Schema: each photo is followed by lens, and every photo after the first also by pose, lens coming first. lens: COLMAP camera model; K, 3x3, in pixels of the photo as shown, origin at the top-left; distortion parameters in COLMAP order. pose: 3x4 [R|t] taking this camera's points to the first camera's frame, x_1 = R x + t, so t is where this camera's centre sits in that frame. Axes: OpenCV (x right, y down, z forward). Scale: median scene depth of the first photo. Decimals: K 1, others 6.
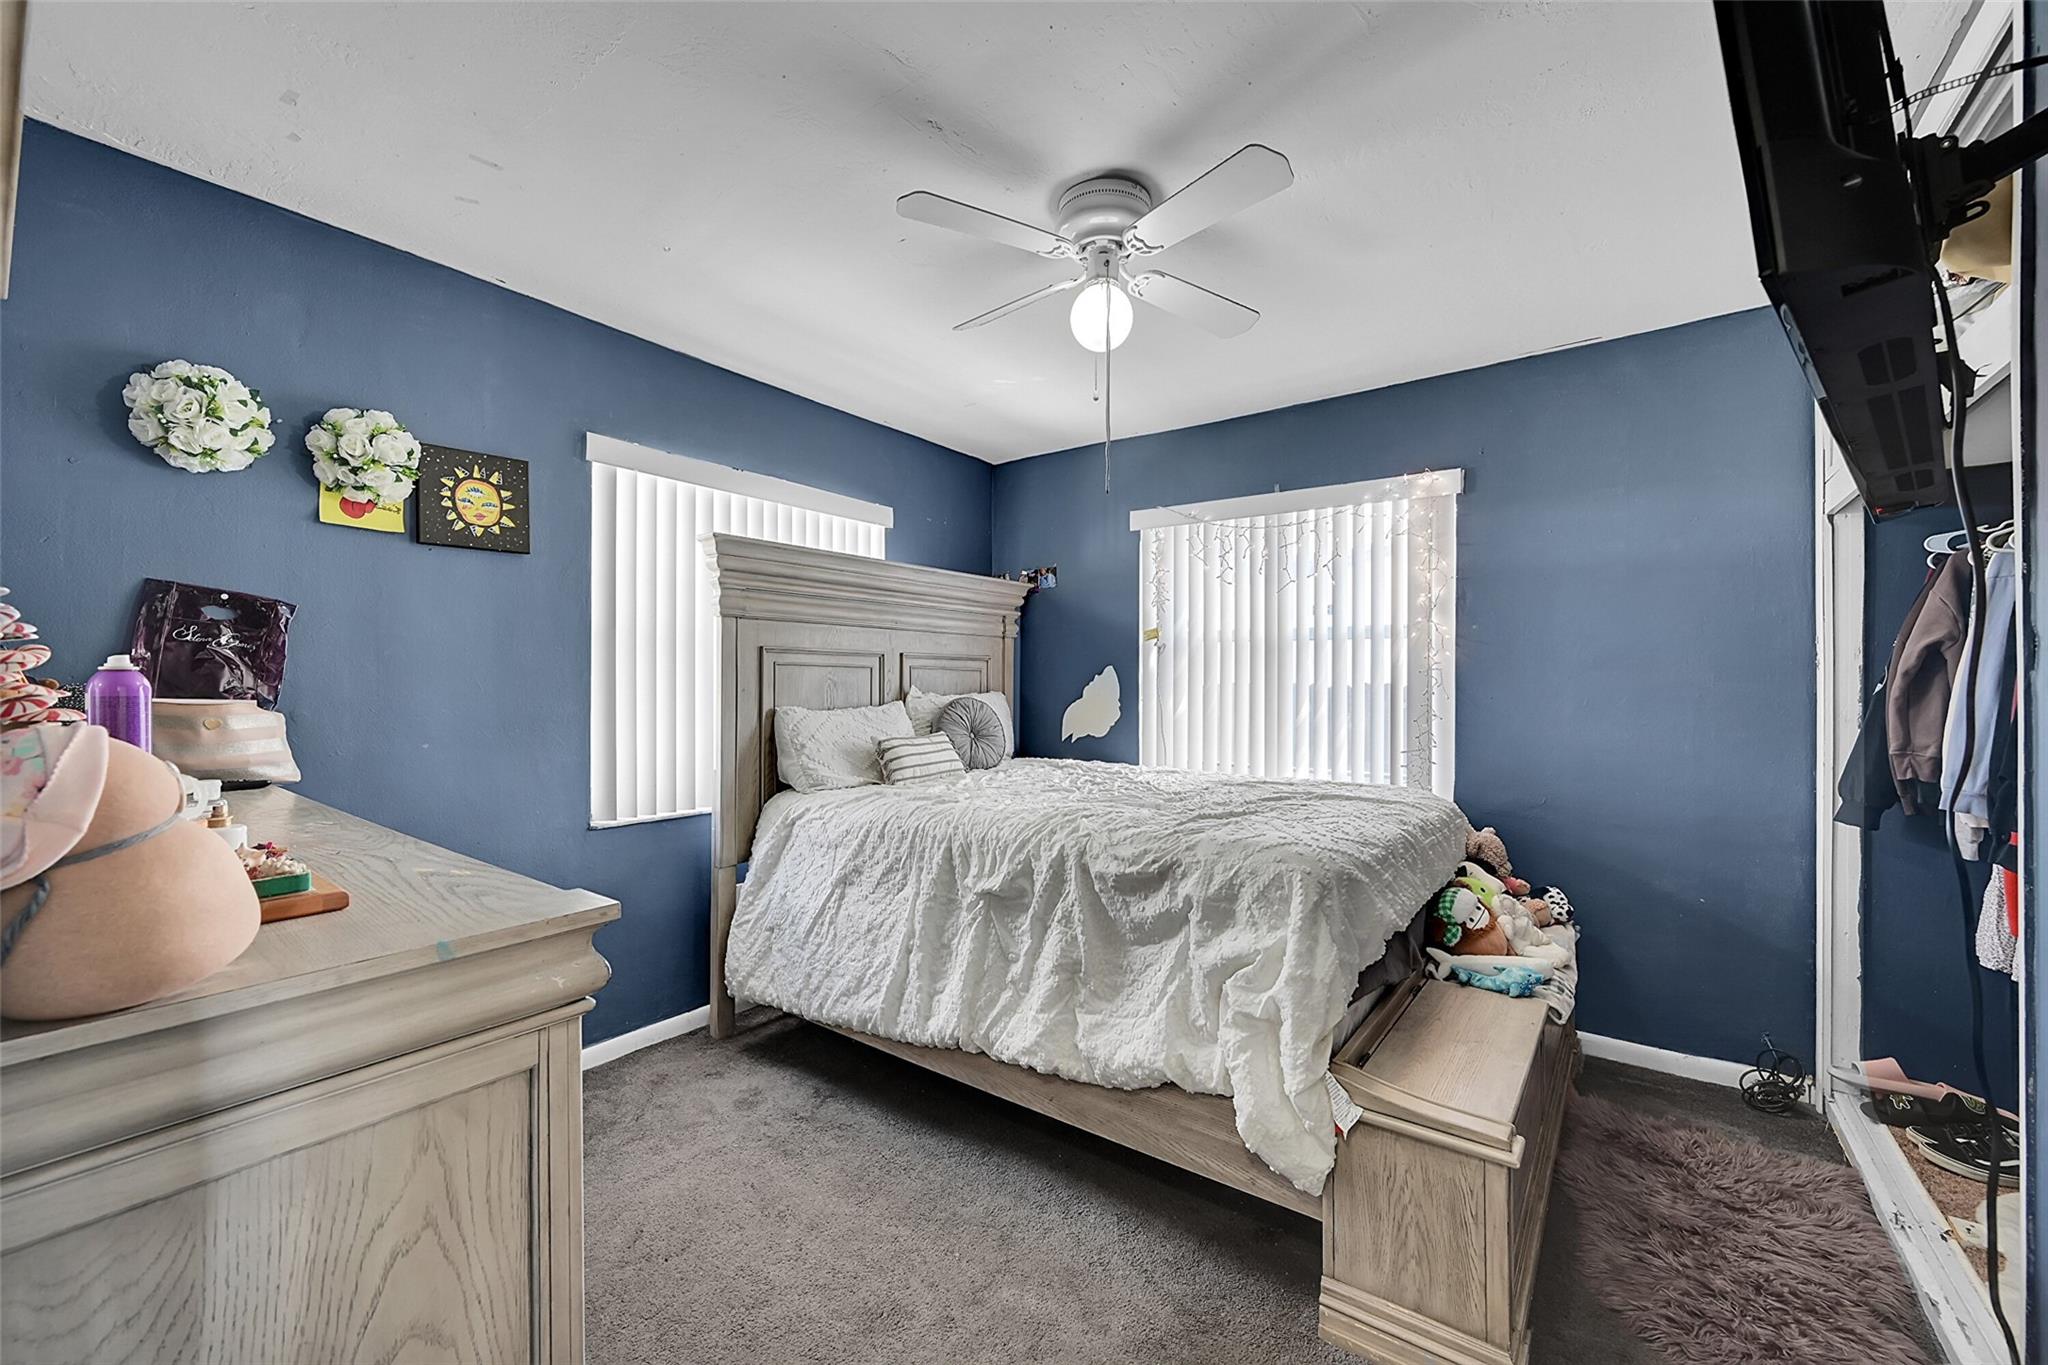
lens RADIAL K [[803.6, 0, 1020.2], [0, 803.6, 682.0], [0, 0, 1]] dist [-0.002498, 0.000112]
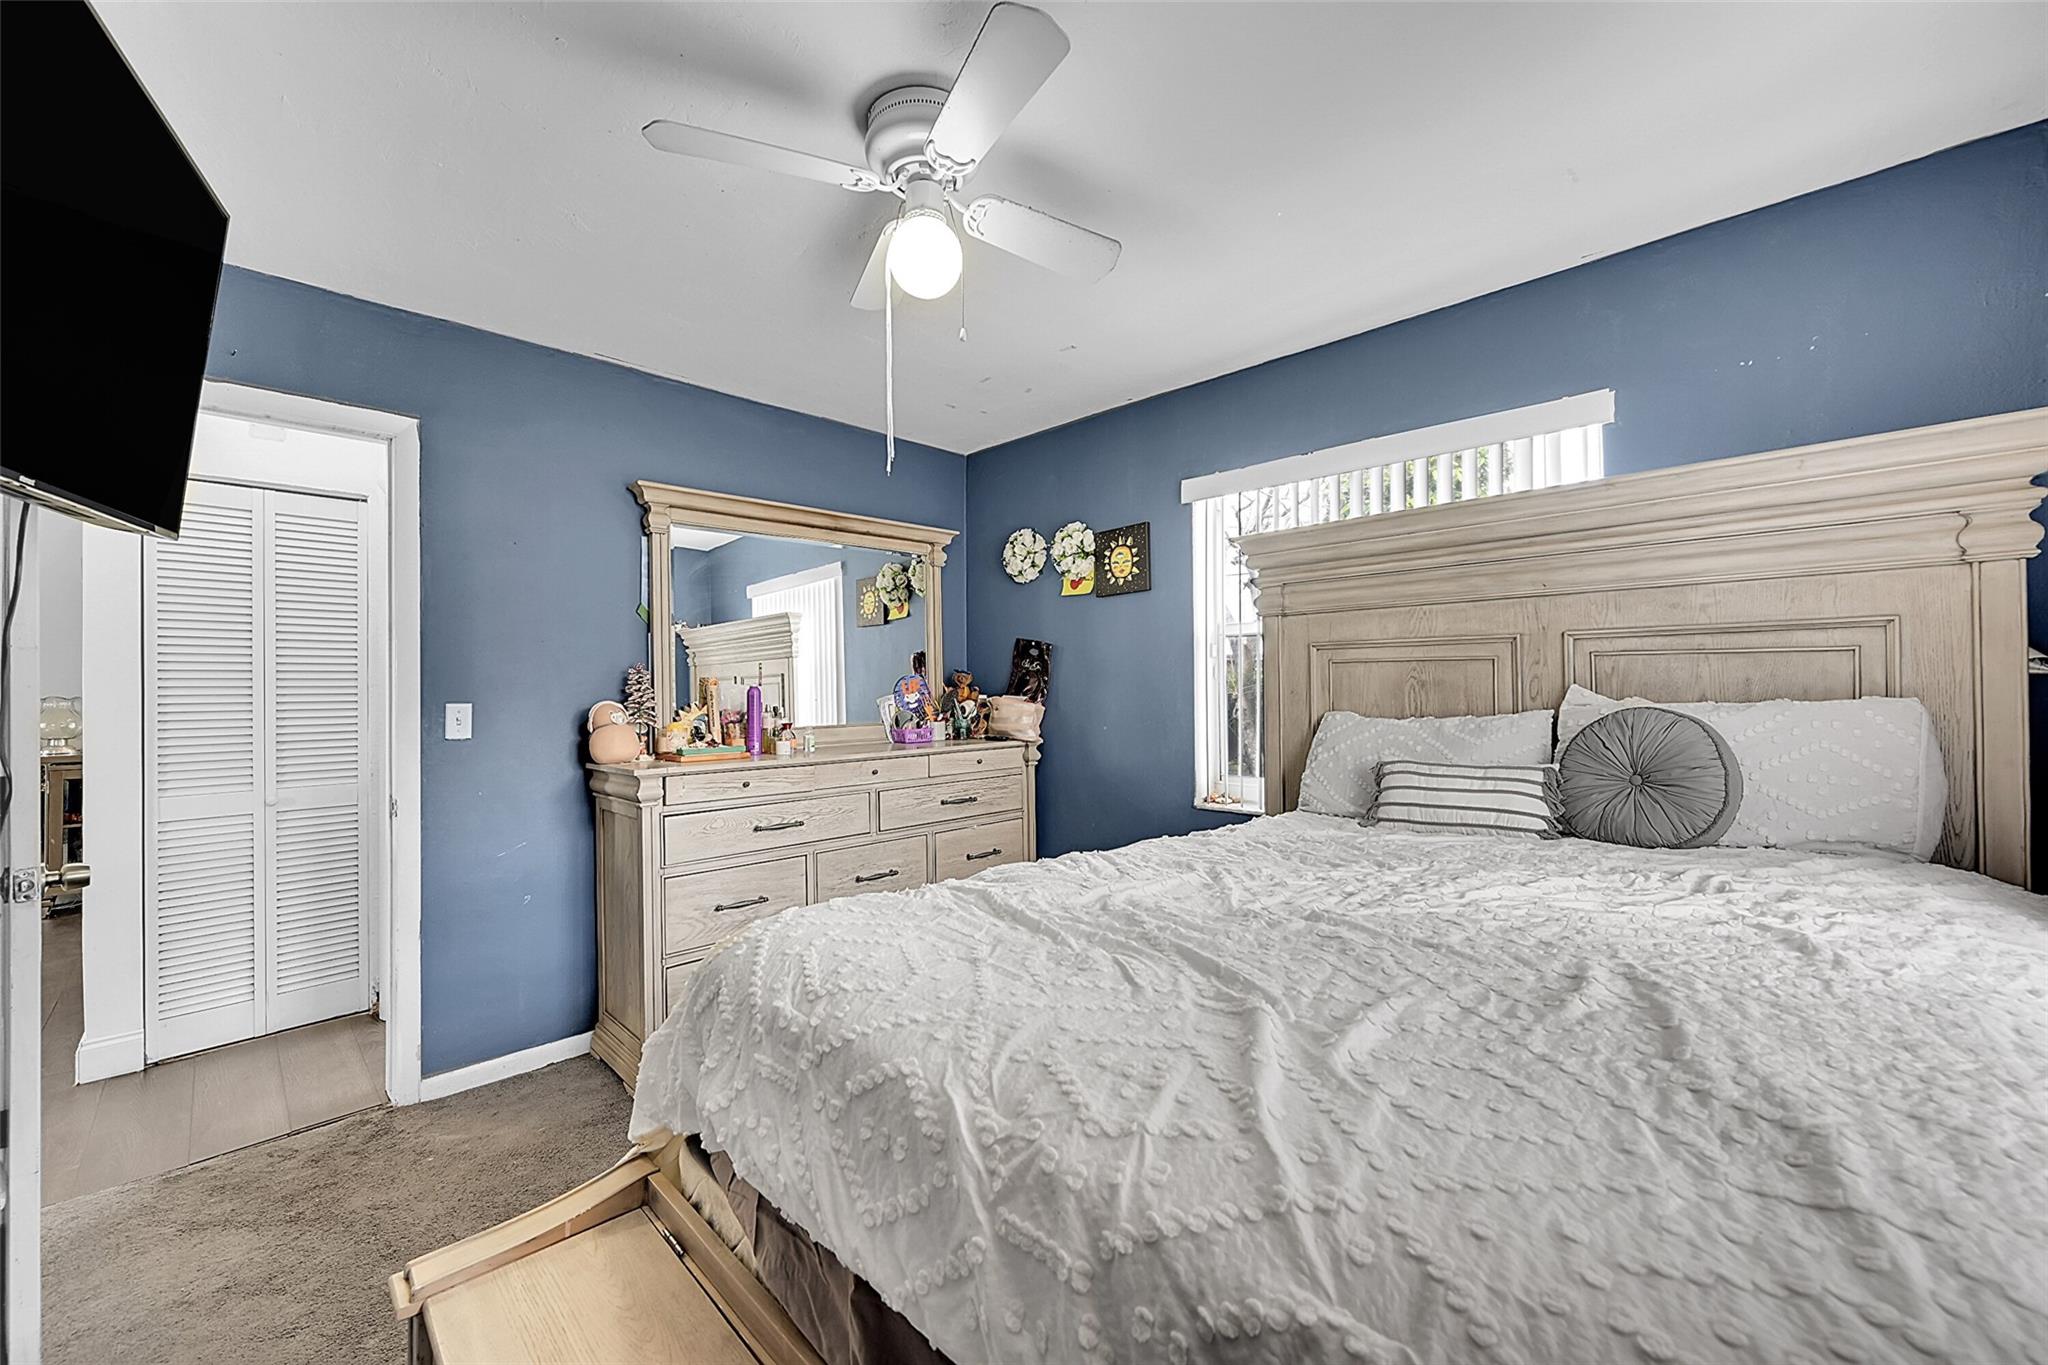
lens RADIAL K [[803.6, 0, 1020.2], [0, 803.6, 682.0], [0, 0, 1]] dist [-0.002498, 0.000112]
pose [[-0.130994, -0.005719, -0.991367, 0.770743], [0.015406, 0.999851, -0.007804, 0.000516], [0.991263, -0.016295, -0.130886, 0.999086]]
